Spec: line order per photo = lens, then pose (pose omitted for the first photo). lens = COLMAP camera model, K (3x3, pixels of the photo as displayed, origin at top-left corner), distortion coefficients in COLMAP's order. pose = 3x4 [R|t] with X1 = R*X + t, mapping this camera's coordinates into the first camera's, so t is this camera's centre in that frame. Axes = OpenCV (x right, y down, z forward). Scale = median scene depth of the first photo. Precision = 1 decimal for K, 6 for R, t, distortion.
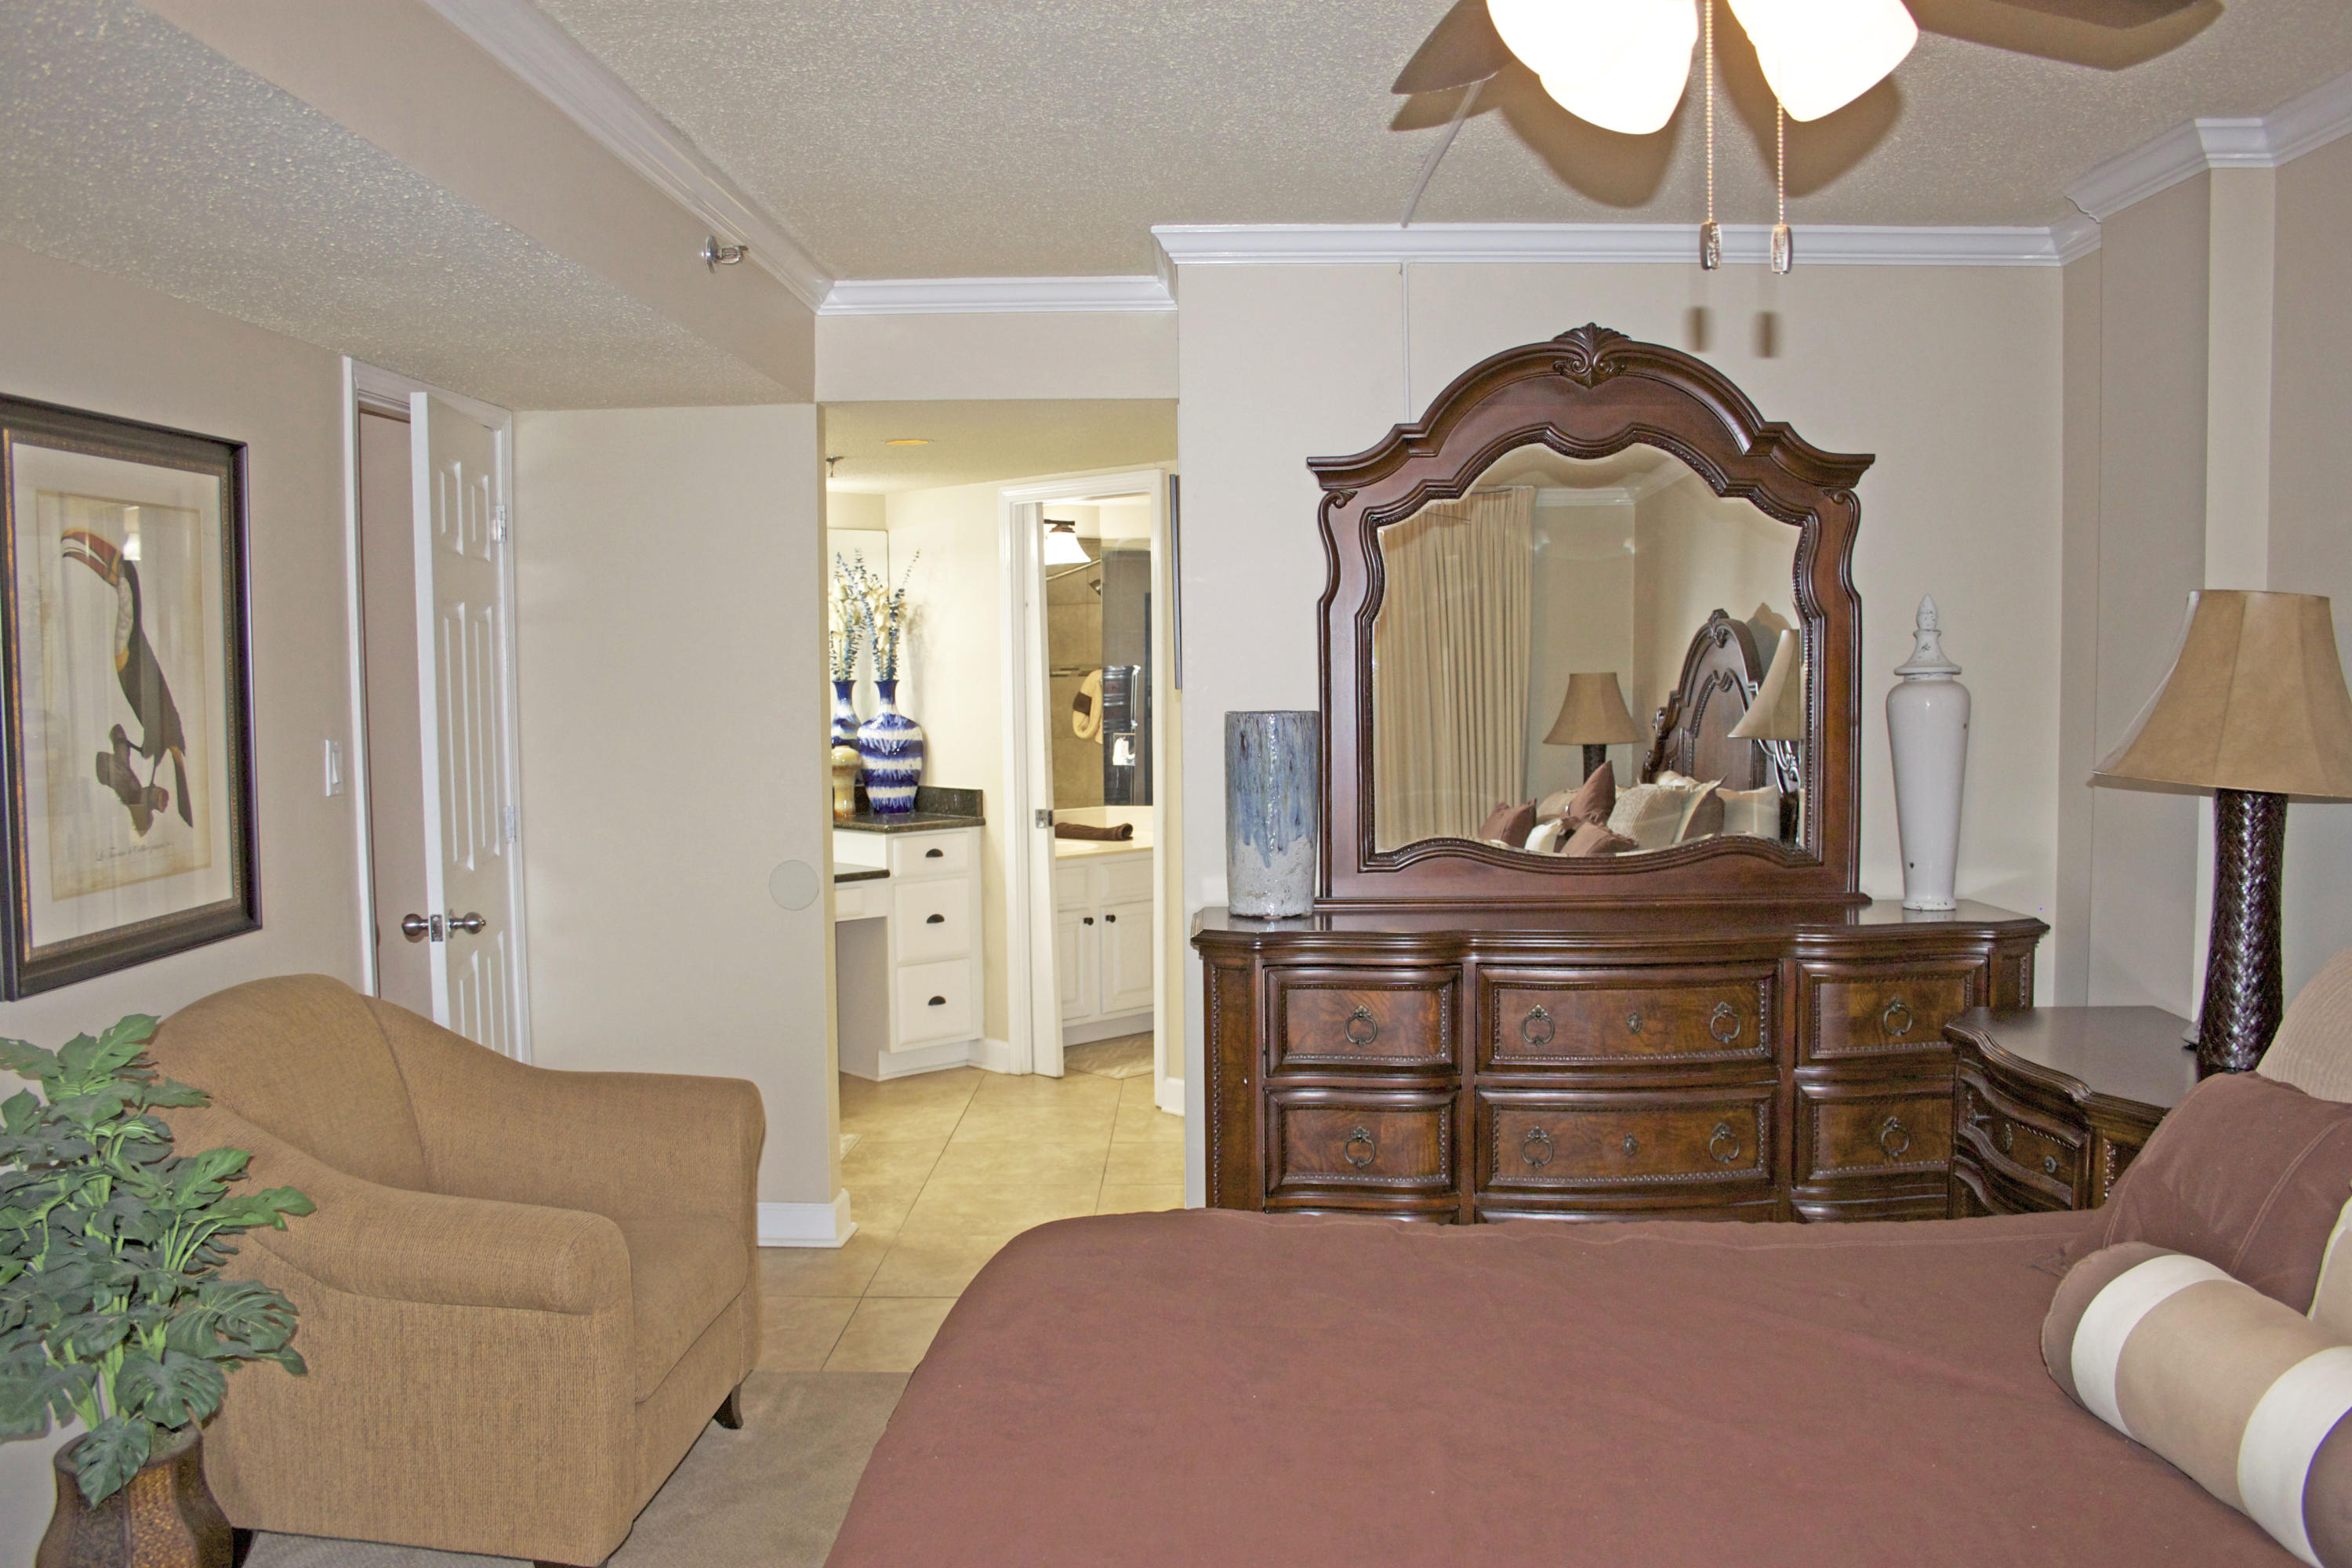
lens RADIAL K [[1957.1, 0, 1180.1], [0, 1957.1, 798.7], [0, 0, 1]] dist [-0.165806, 0.147712]
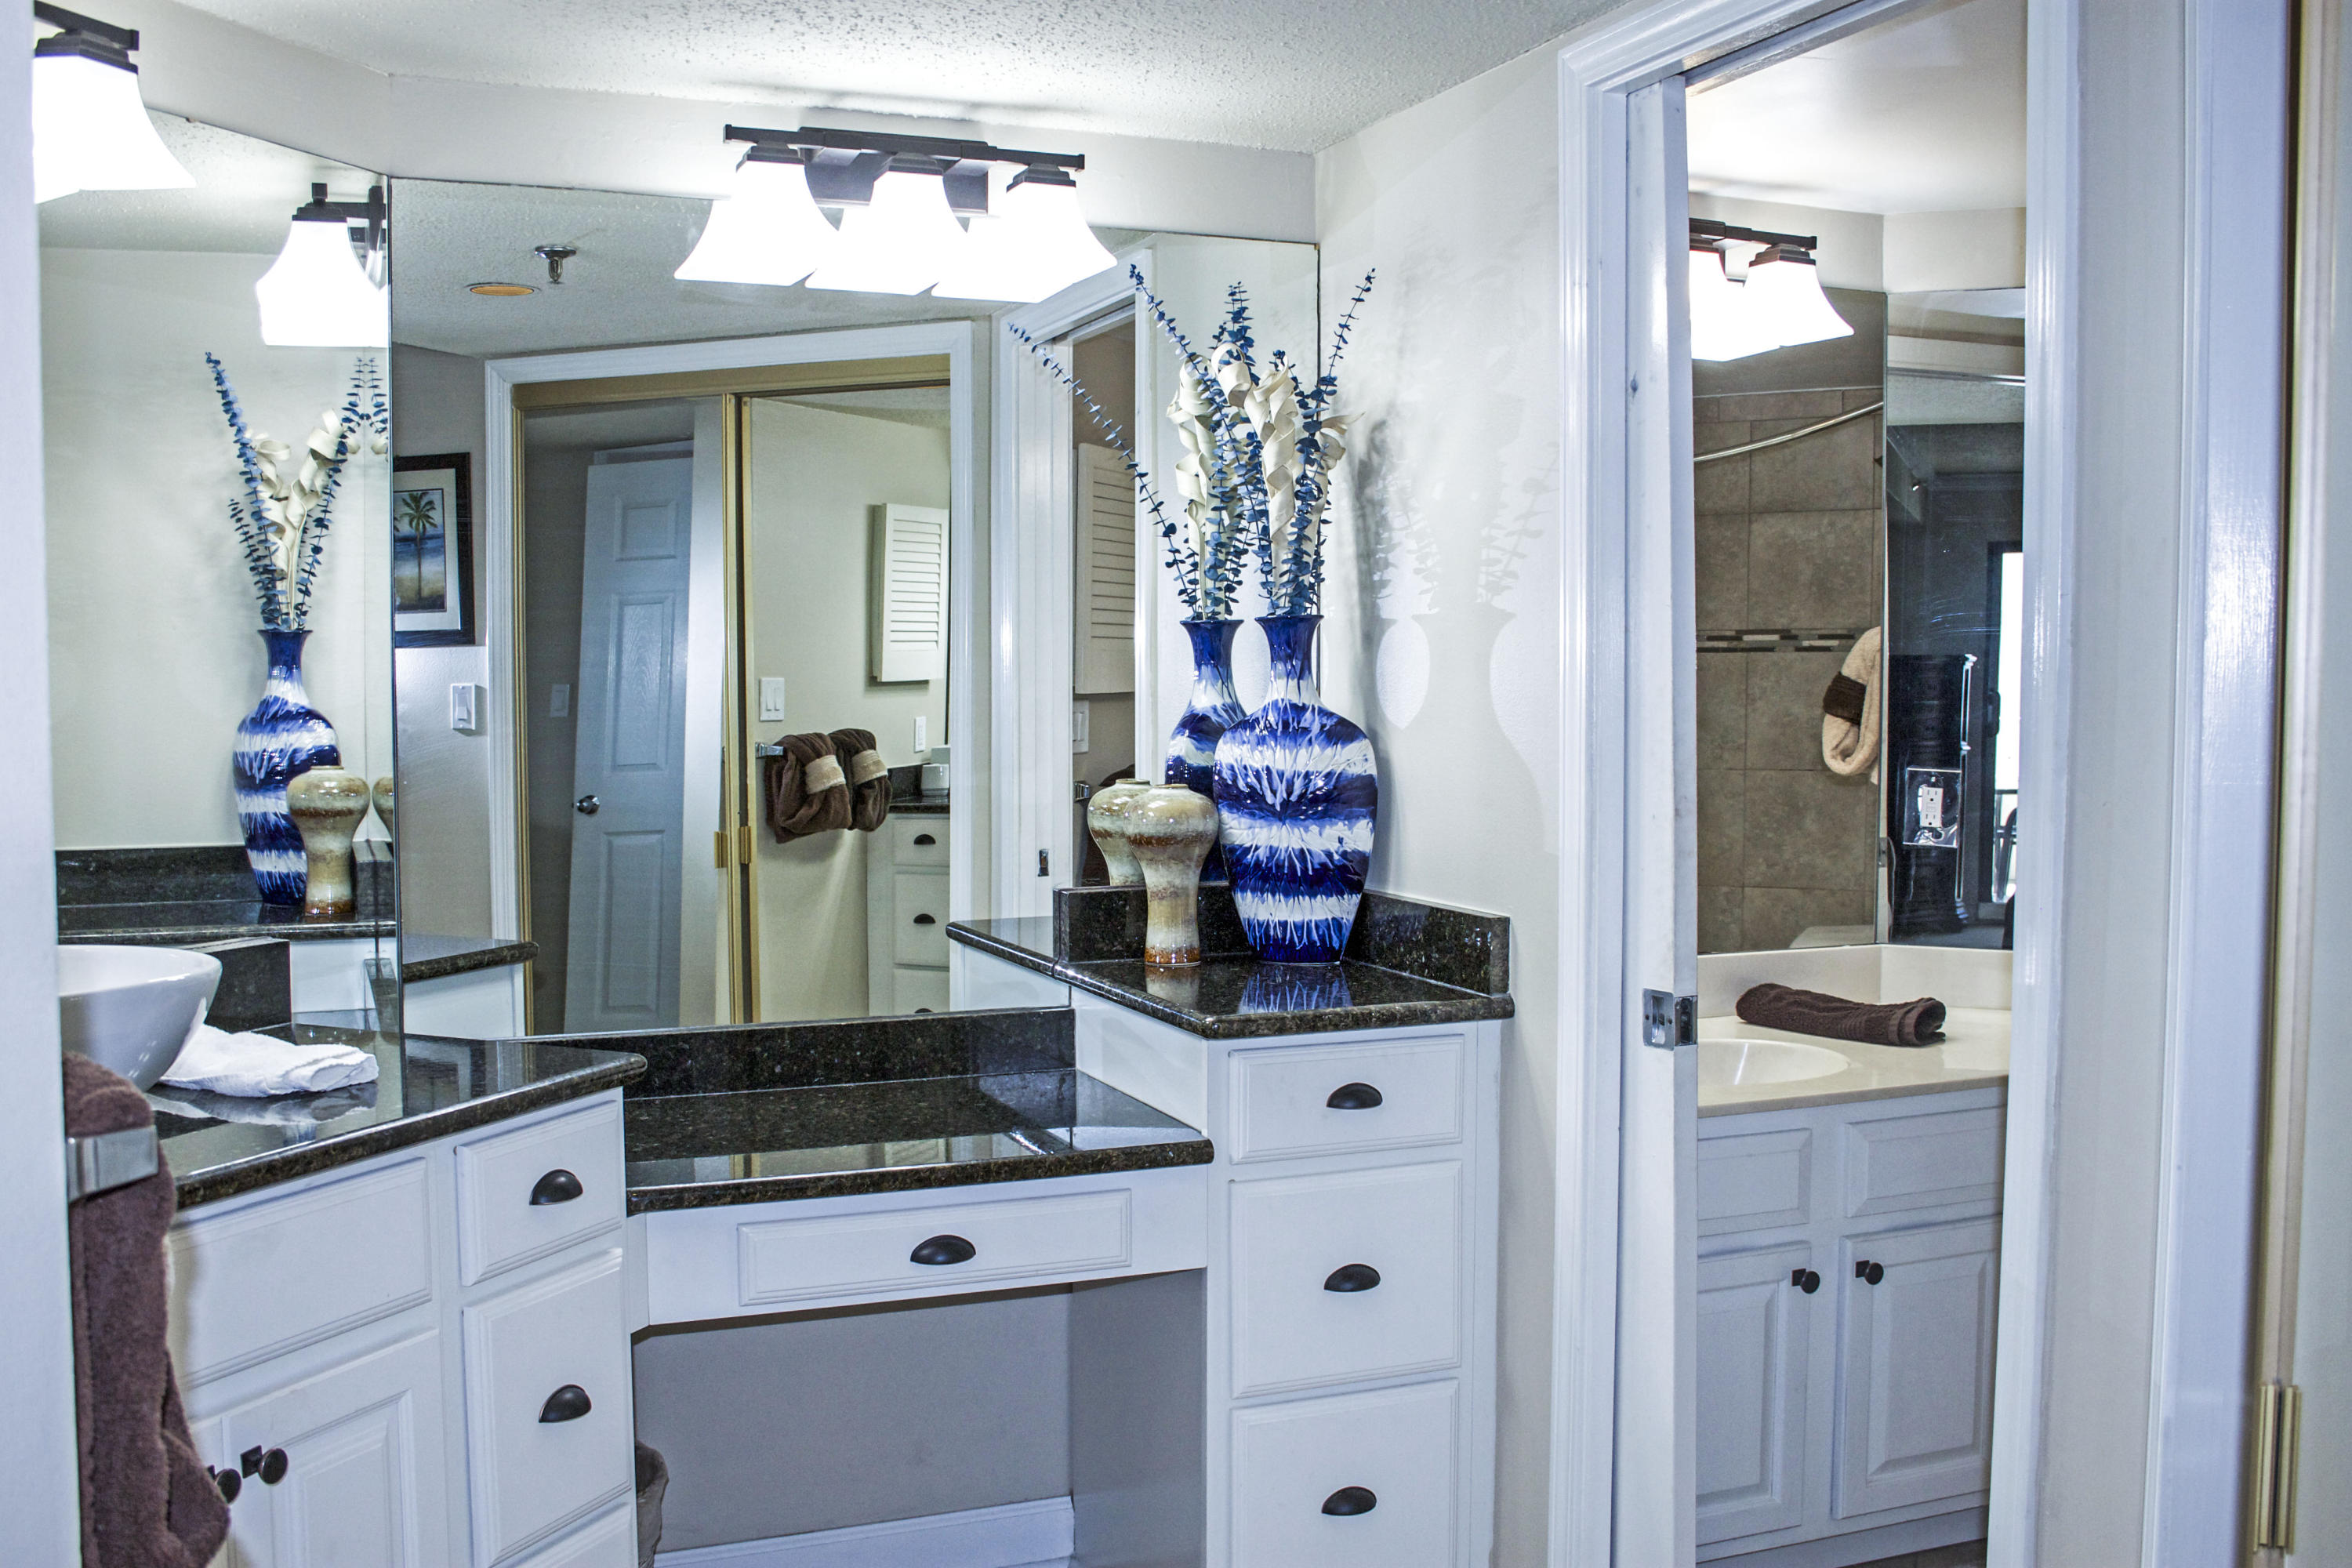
lens RADIAL K [[2246.7, 0, 1176.0], [0, 2246.7, 784.0], [0, 0, 1]] dist [-0.130395, 0.000363]
pose [[0.930837, 0.030509, -0.364158, -0.009054], [-0.037036, 0.999254, -0.010952, -0.021942], [0.363552, 0.023682, 0.931273, 0.578669]]
